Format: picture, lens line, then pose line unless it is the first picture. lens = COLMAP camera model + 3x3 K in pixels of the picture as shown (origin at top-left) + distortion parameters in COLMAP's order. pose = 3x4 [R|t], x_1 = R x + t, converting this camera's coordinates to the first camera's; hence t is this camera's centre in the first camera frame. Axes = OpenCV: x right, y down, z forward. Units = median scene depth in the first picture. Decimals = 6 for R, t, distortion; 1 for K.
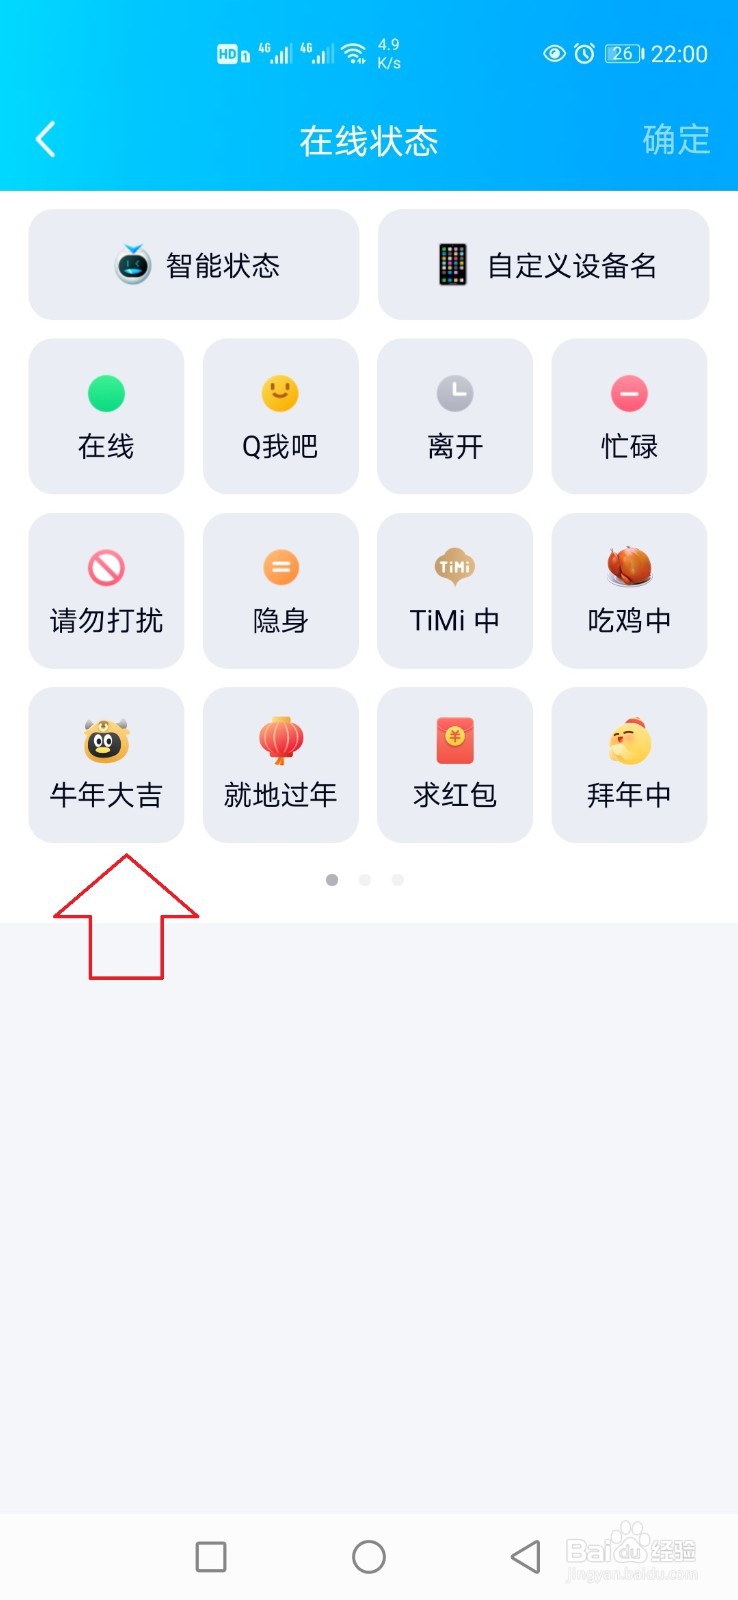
lens RADIAL K [[1889.4, 0, 368.8], [0, 1889.4, 800.0], [0, 0, 1]] dist [0.000463, 0.000000]
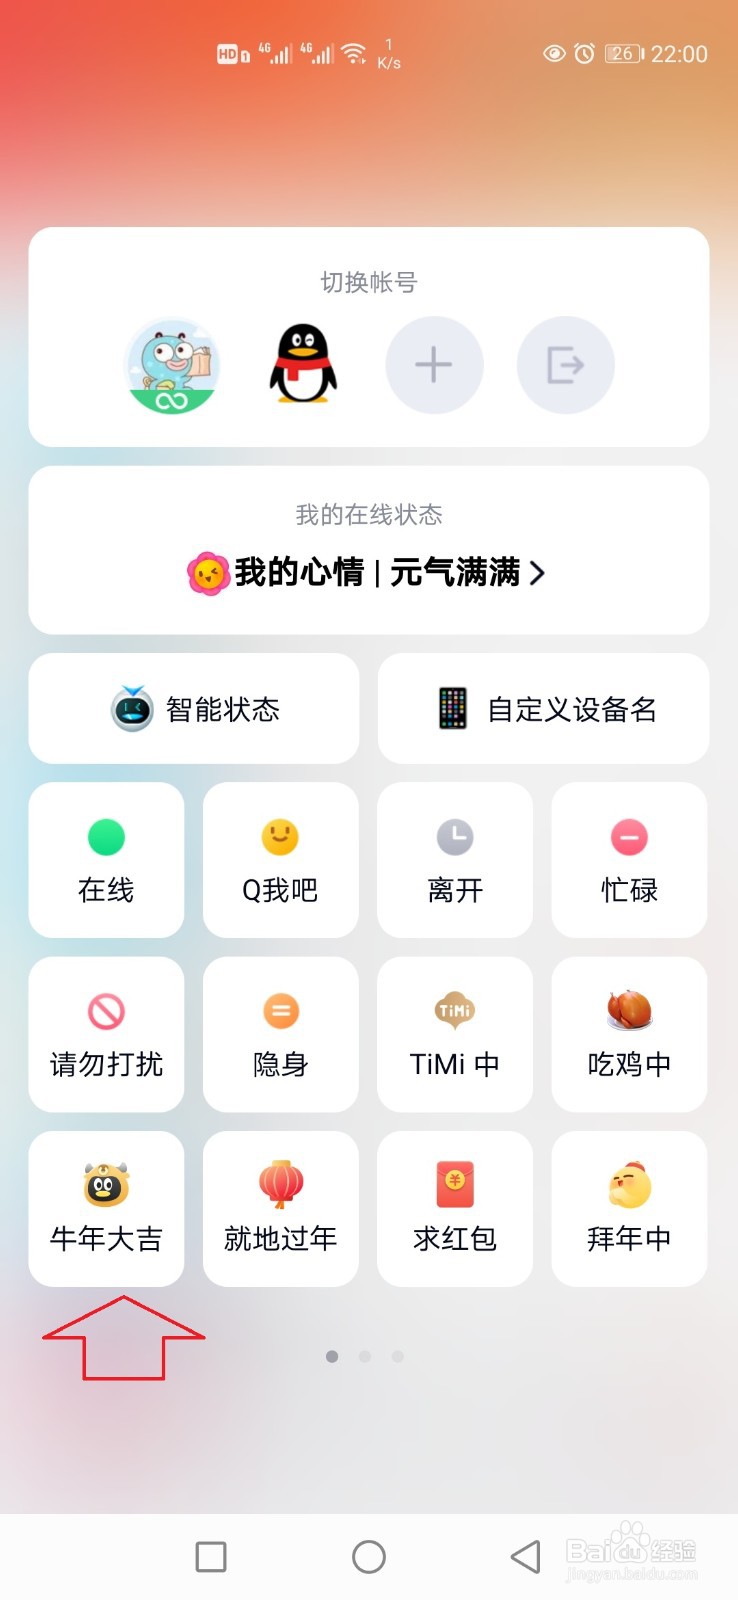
lens RADIAL K [[1889.4, 0, 369.2], [0, 1889.4, 800.0], [0, 0, 1]] dist [0.000463, 0.000000]
pose [[1.000000, 0.000015, 0.000217, 0.000005], [-0.000015, 1.000000, -0.000009, -0.234904], [-0.000217, 0.000009, 1.000000, -0.000030]]
